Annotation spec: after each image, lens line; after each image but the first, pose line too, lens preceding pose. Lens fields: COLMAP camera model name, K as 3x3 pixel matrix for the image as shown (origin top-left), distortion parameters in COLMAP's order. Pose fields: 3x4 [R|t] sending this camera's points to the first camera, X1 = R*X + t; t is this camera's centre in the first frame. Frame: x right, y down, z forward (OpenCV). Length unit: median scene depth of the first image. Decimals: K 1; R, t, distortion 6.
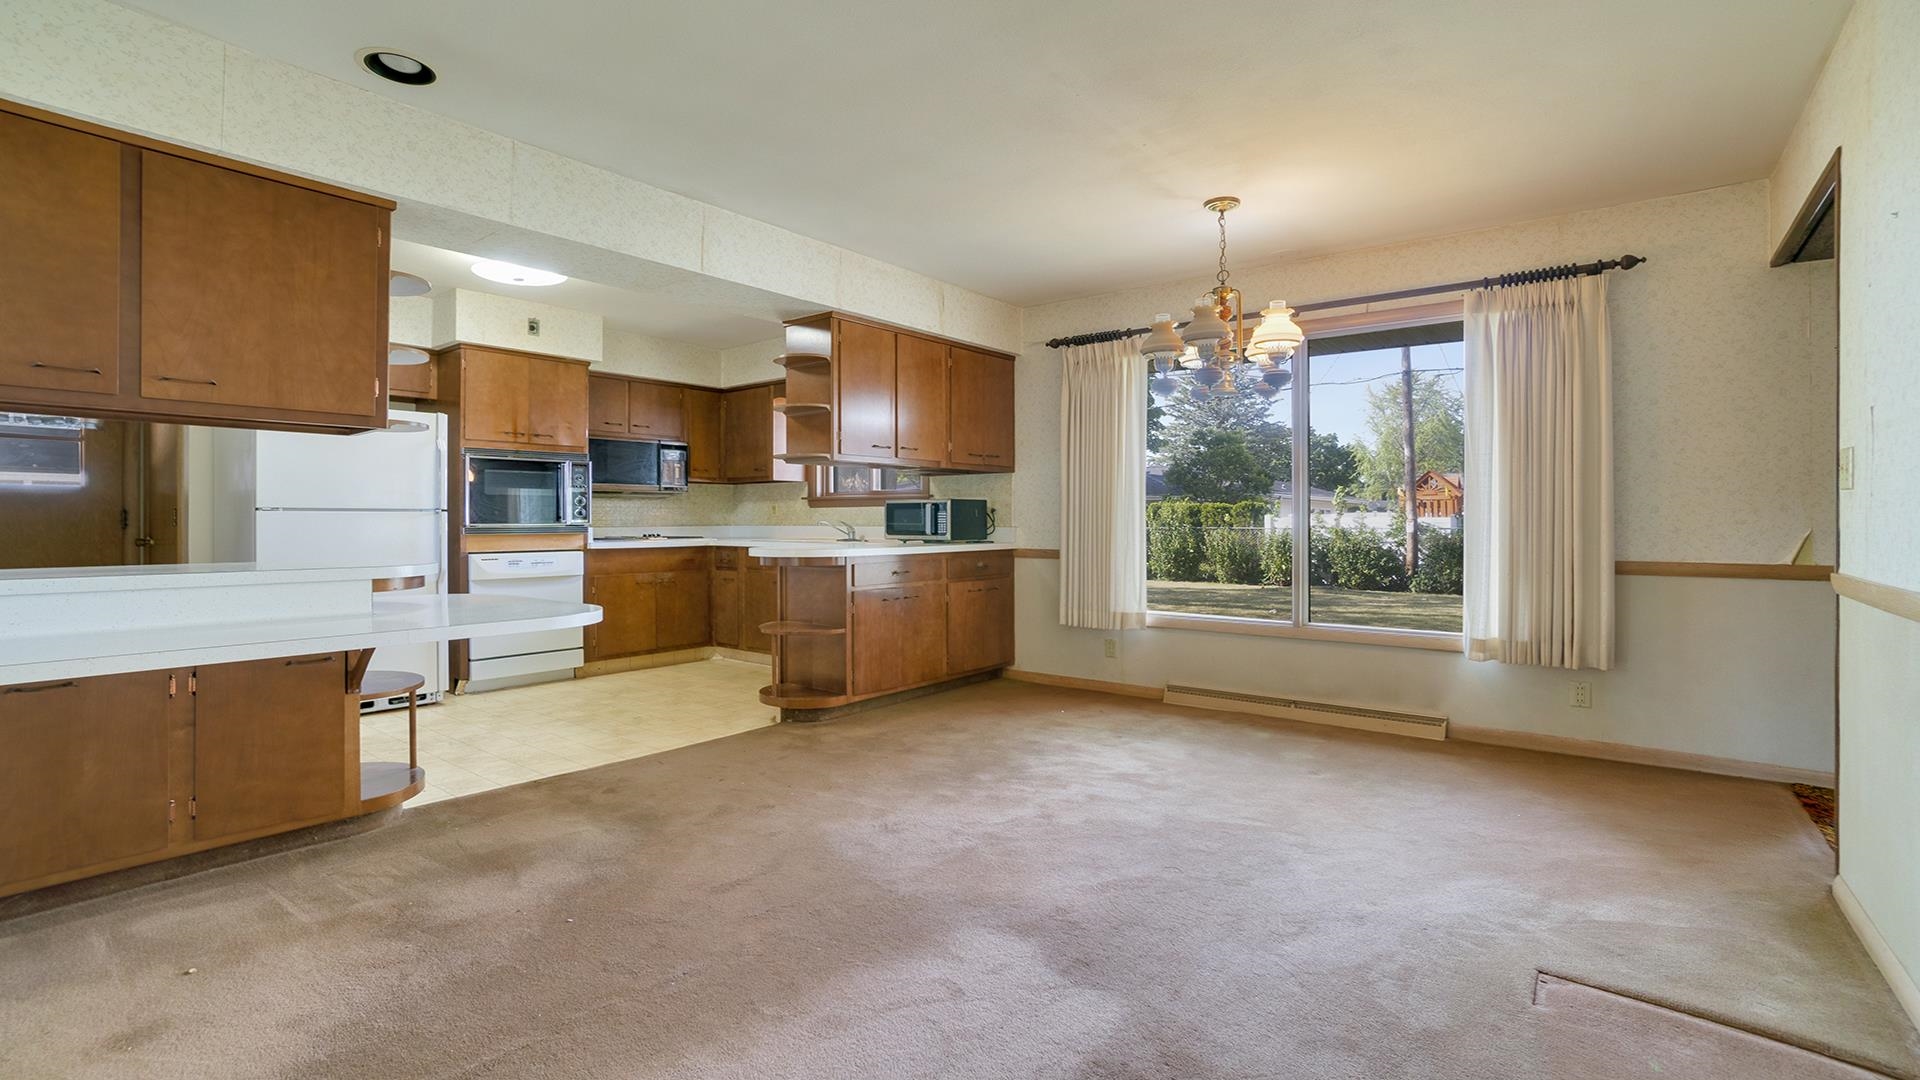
lens RADIAL K [[879.9, 0, 958.5], [0, 879.9, 539.2], [0, 0, 1]] dist [-0.023000, 0.002078]
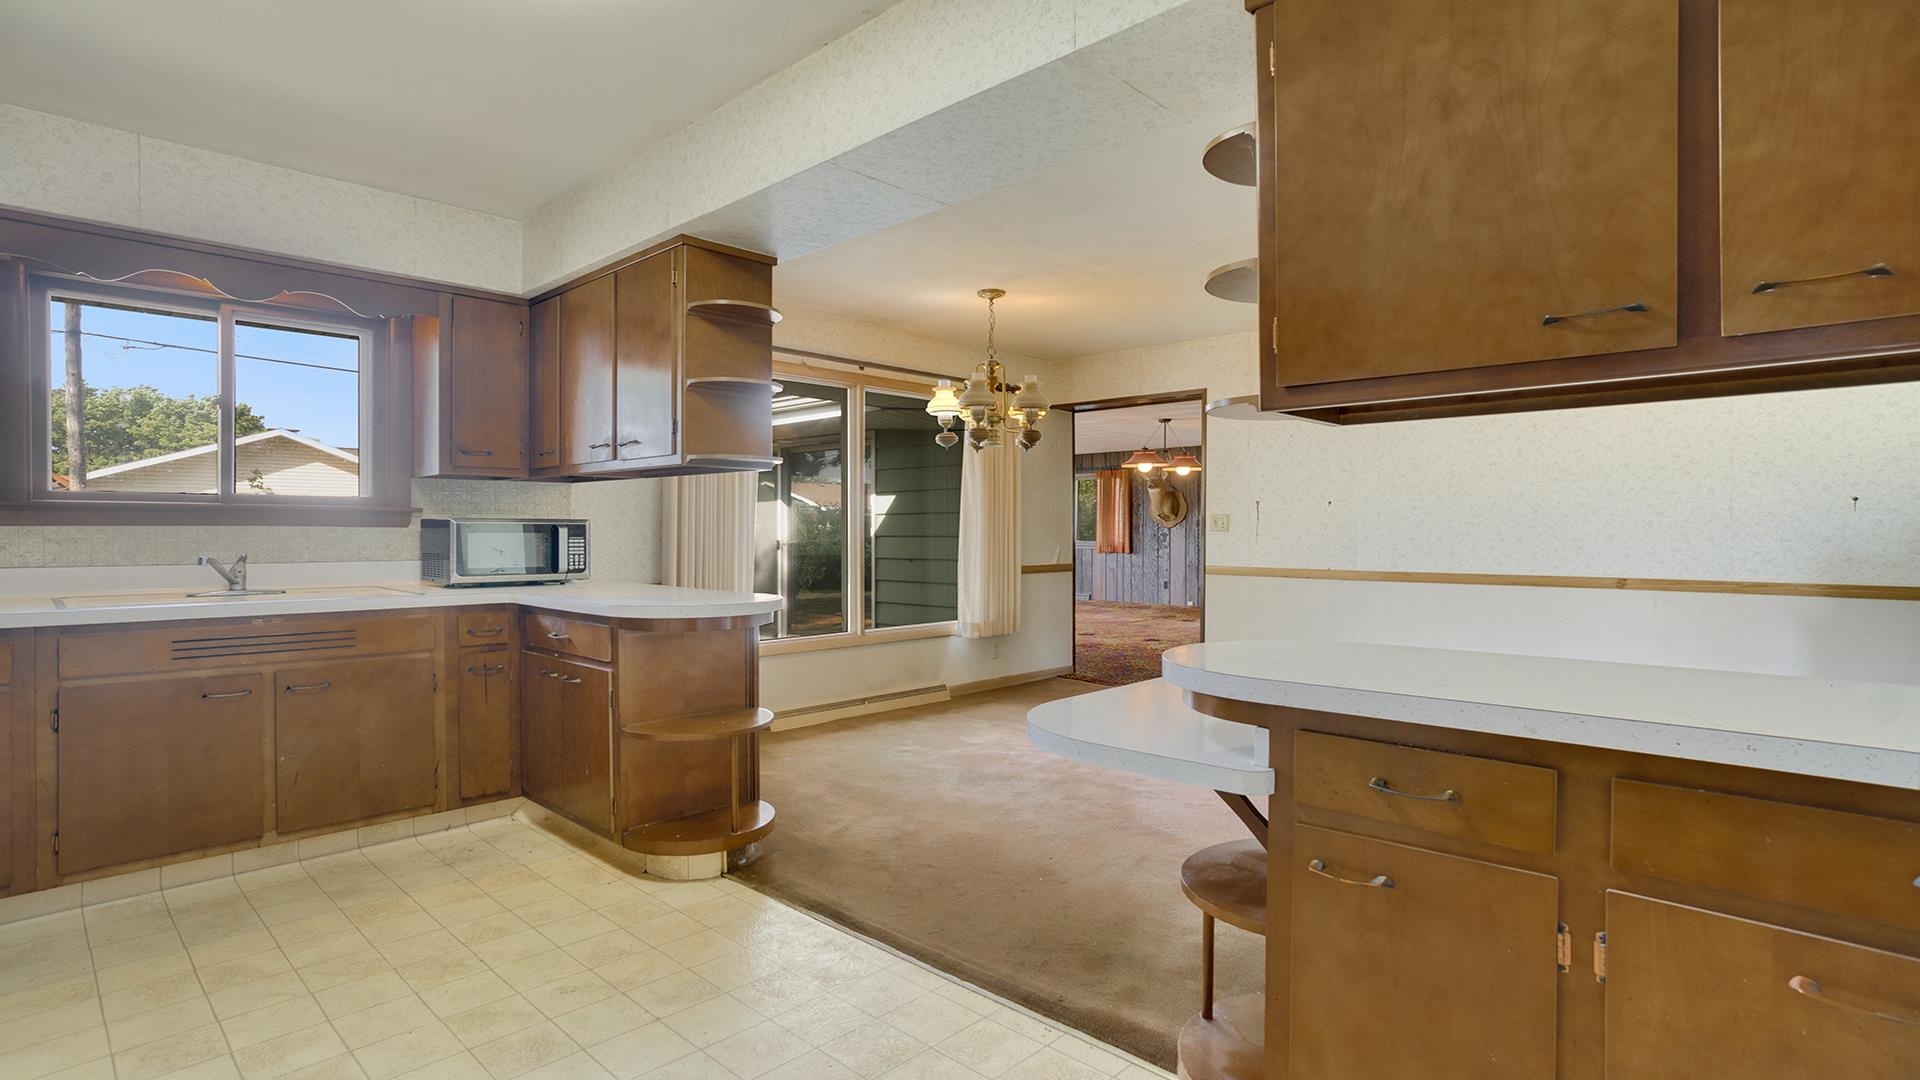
lens RADIAL K [[919.1, 0, 960.4], [0, 919.1, 535.9], [0, 0, 1]] dist [-0.002025, -0.000367]
pose [[0.067268, -0.006051, 0.997717, -0.637539], [0.018558, 0.999816, 0.004812, -0.027758], [-0.997562, 0.018192, 0.067368, 0.609253]]
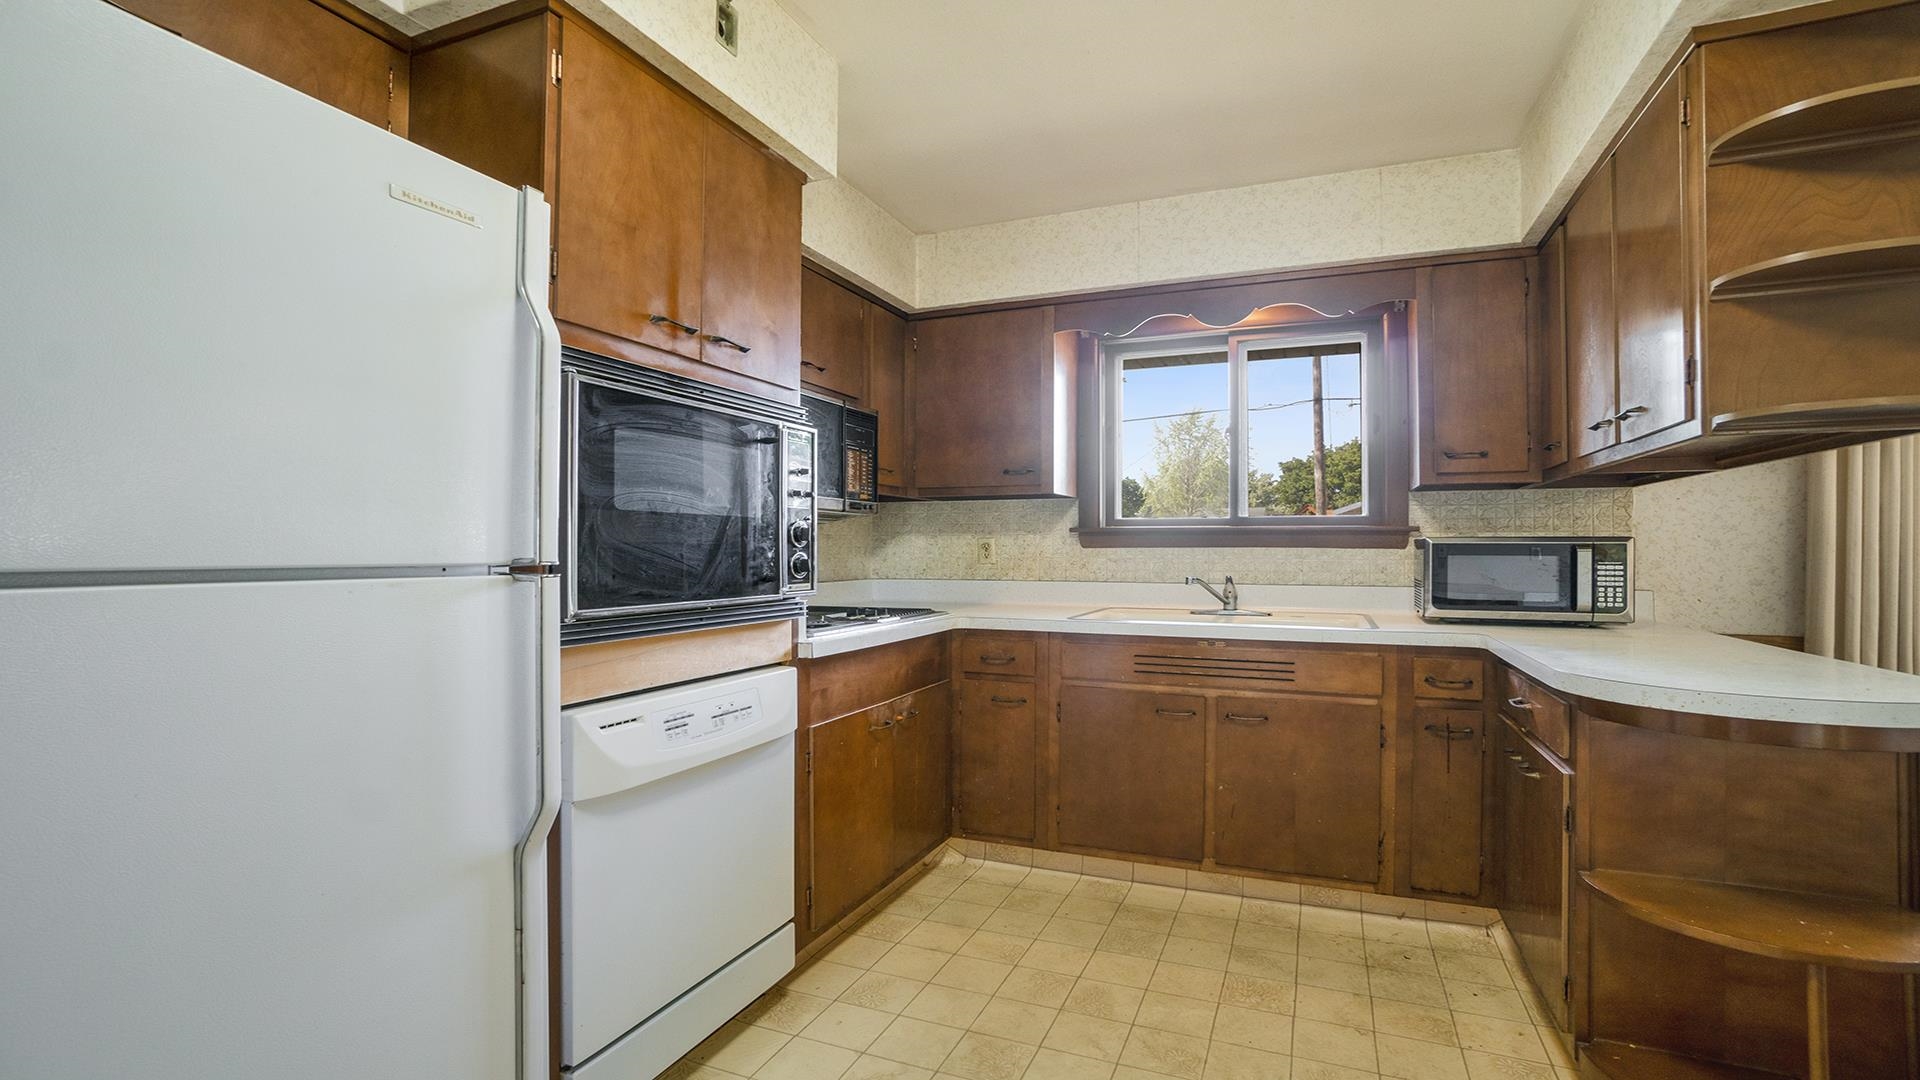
lens RADIAL K [[879.9, 0, 963.9], [0, 879.9, 550.6], [0, 0, 1]] dist [-0.023000, 0.002078]
pose [[0.953710, 0.001417, 0.300724, -0.466674], [0.005072, 0.999771, -0.020797, -0.027195], [-0.300684, 0.021359, 0.953484, 0.609006]]
